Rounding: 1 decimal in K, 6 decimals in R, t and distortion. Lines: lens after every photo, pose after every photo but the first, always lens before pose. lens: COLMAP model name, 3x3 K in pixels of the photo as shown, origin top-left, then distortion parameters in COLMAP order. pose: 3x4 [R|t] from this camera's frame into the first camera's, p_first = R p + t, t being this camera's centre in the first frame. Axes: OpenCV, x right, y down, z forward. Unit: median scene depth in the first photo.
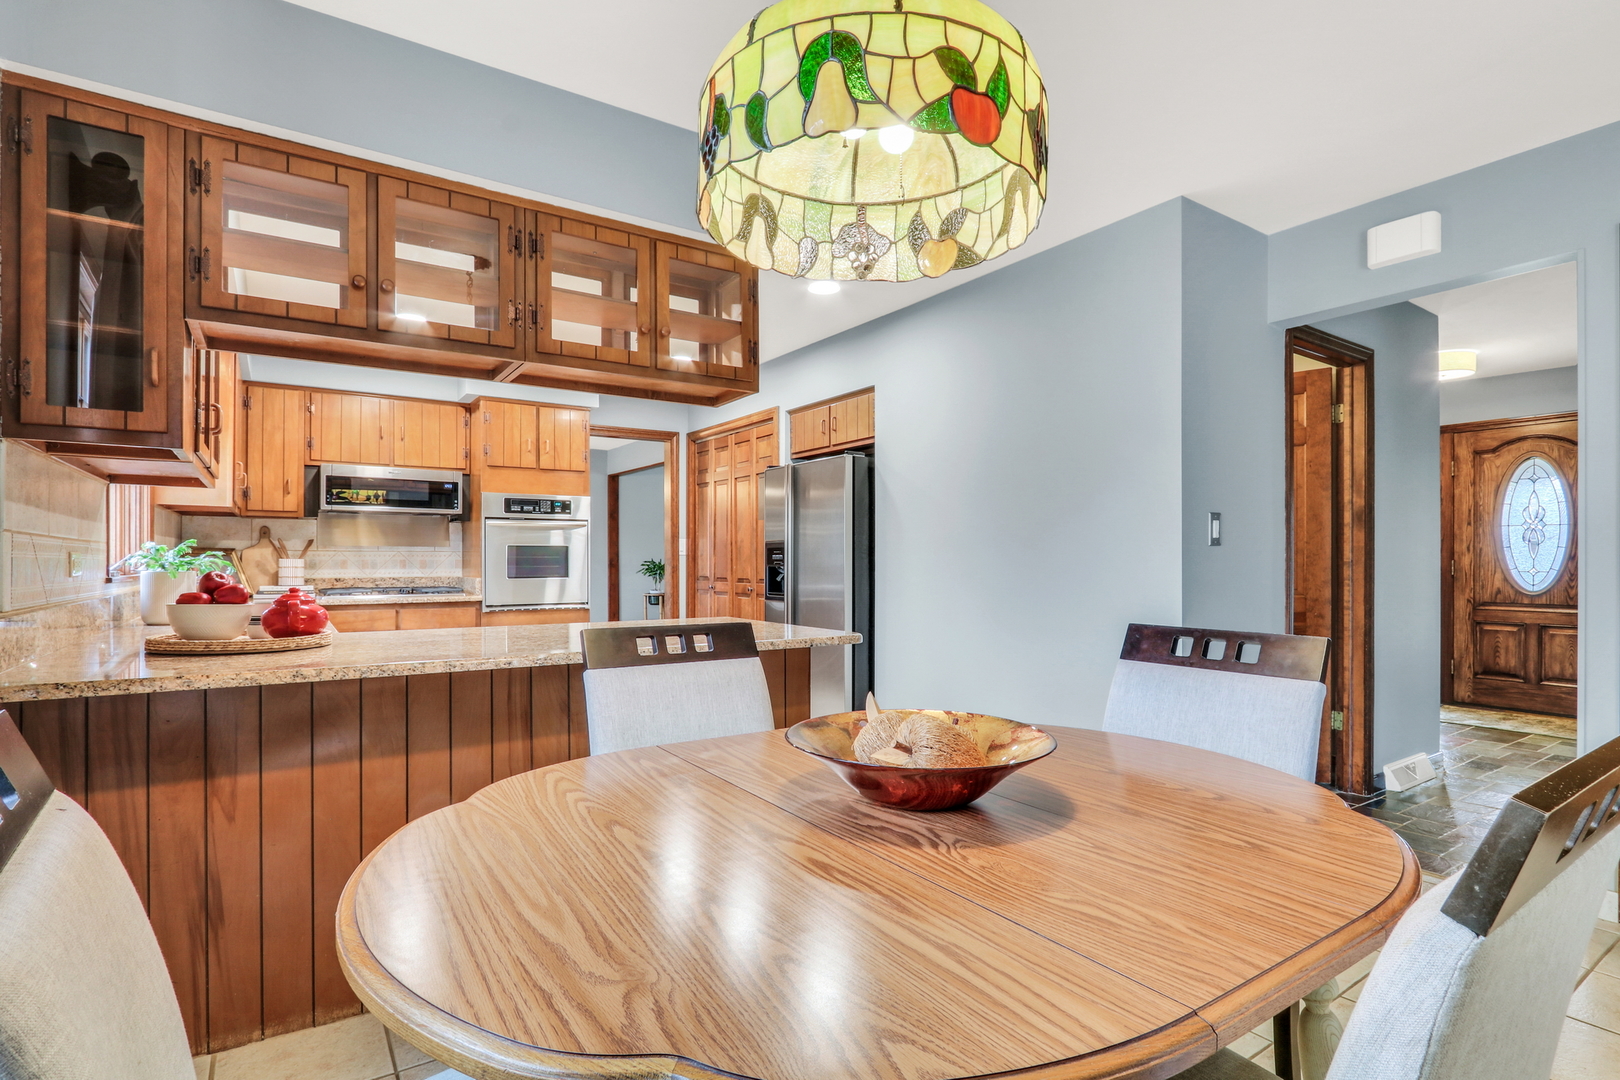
lens RADIAL K [[769.5, 0, 779.3], [0, 769.5, 557.1], [0, 0, 1]] dist [0.000206, 0.000005]
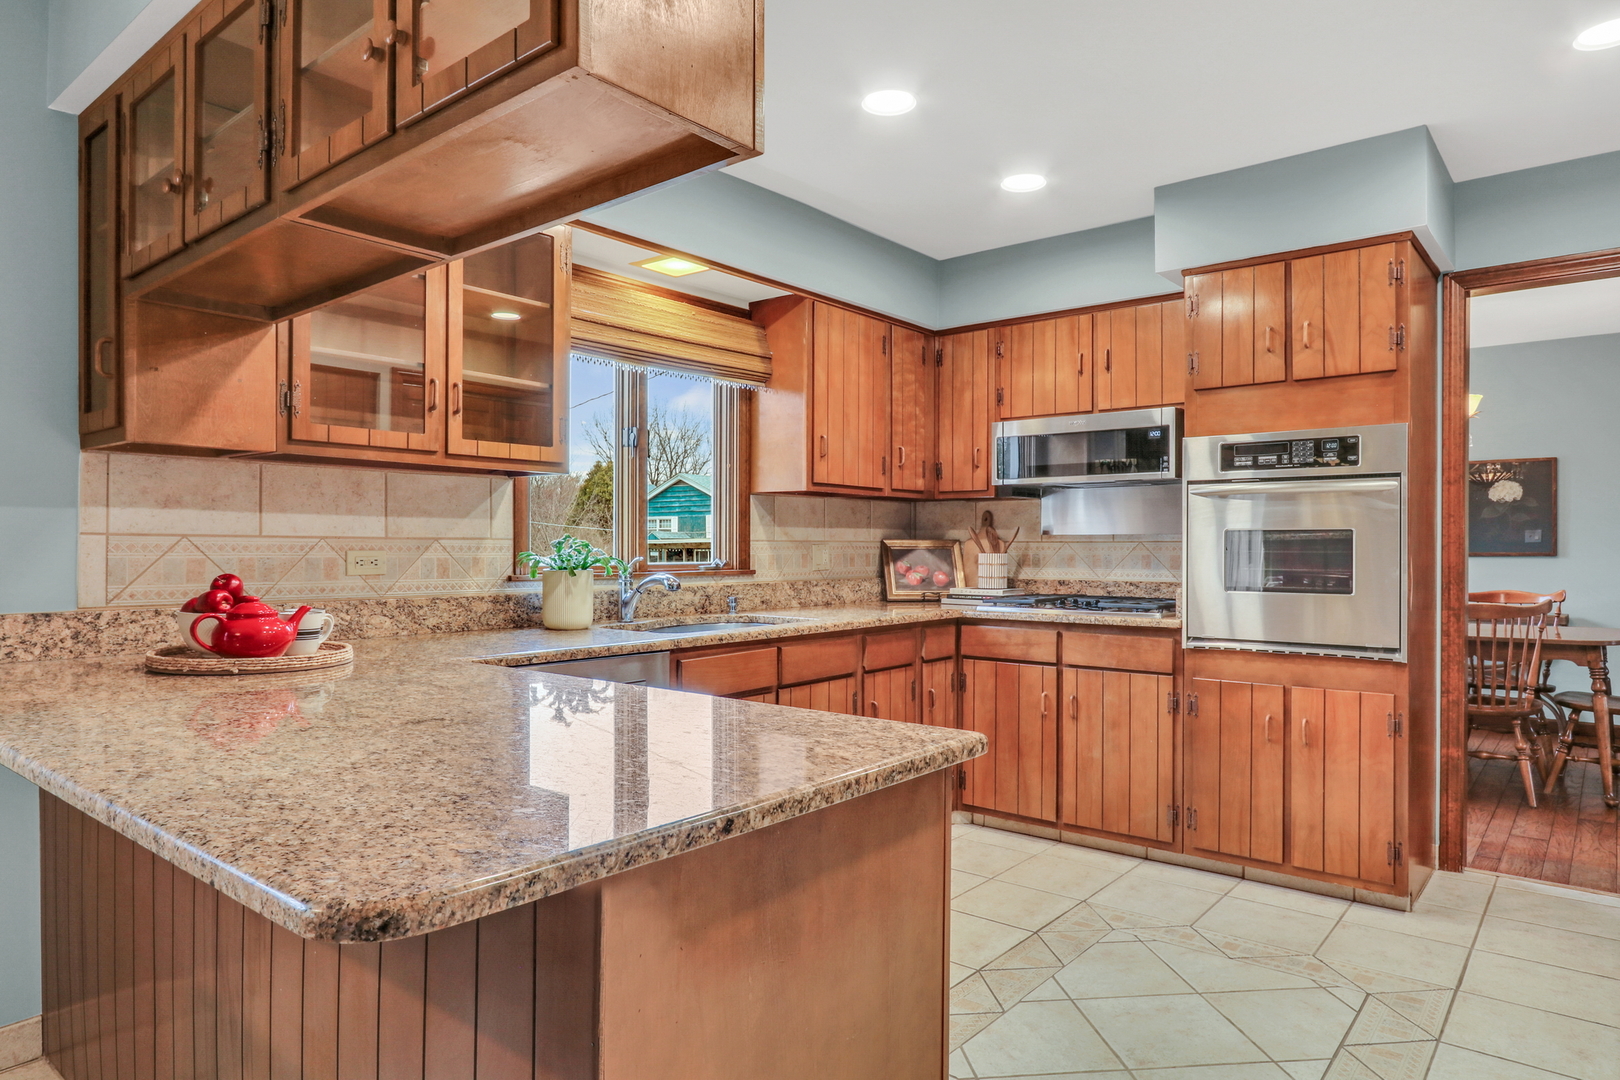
lens RADIAL K [[994.9, 0, 812.9], [0, 994.9, 545.5], [0, 0, 1]] dist [-0.006982, 0.001793]
pose [[0.316899, -0.001454, -0.948458, 0.224326], [0.001644, 0.999998, -0.000983, -0.004306], [0.948458, -0.001248, 0.316900, 0.497617]]
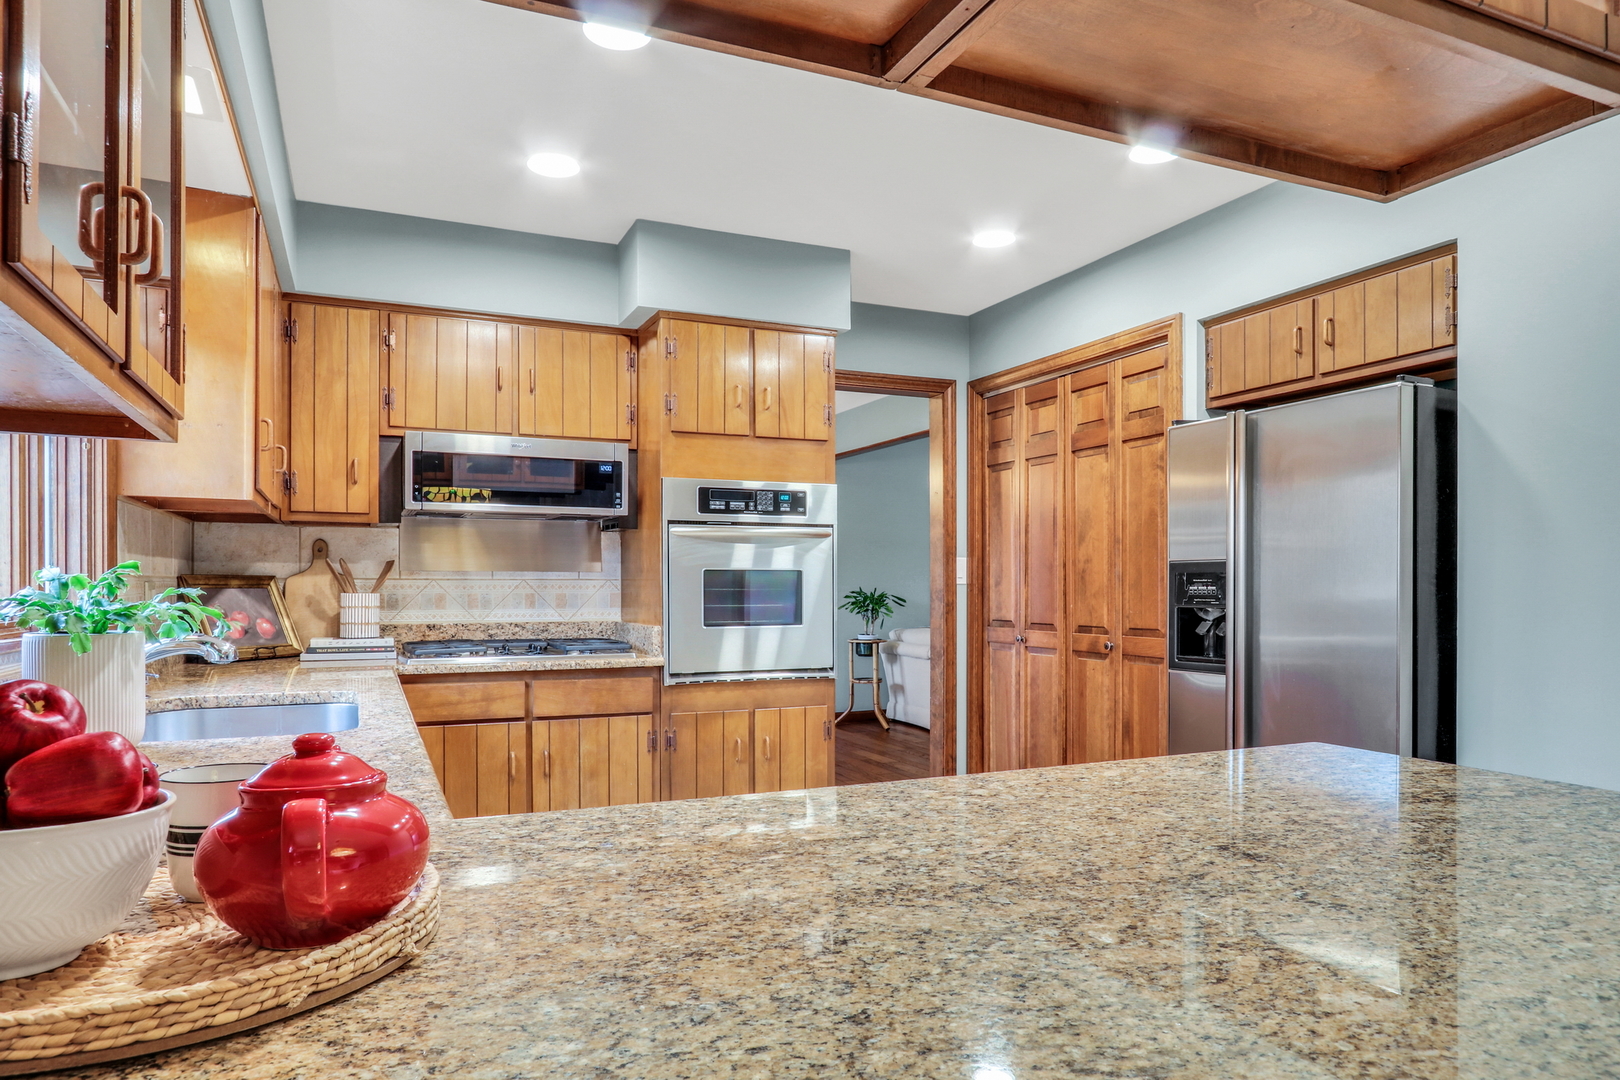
lens RADIAL K [[994.9, 0, 806.6], [0, 994.9, 585.8], [0, 0, 1]] dist [-0.006982, 0.001793]
pose [[0.988198, -0.000410, -0.153182, -0.163262], [0.000962, 0.999993, 0.003526, -0.005539], [0.153180, -0.003632, 0.988192, 0.274533]]
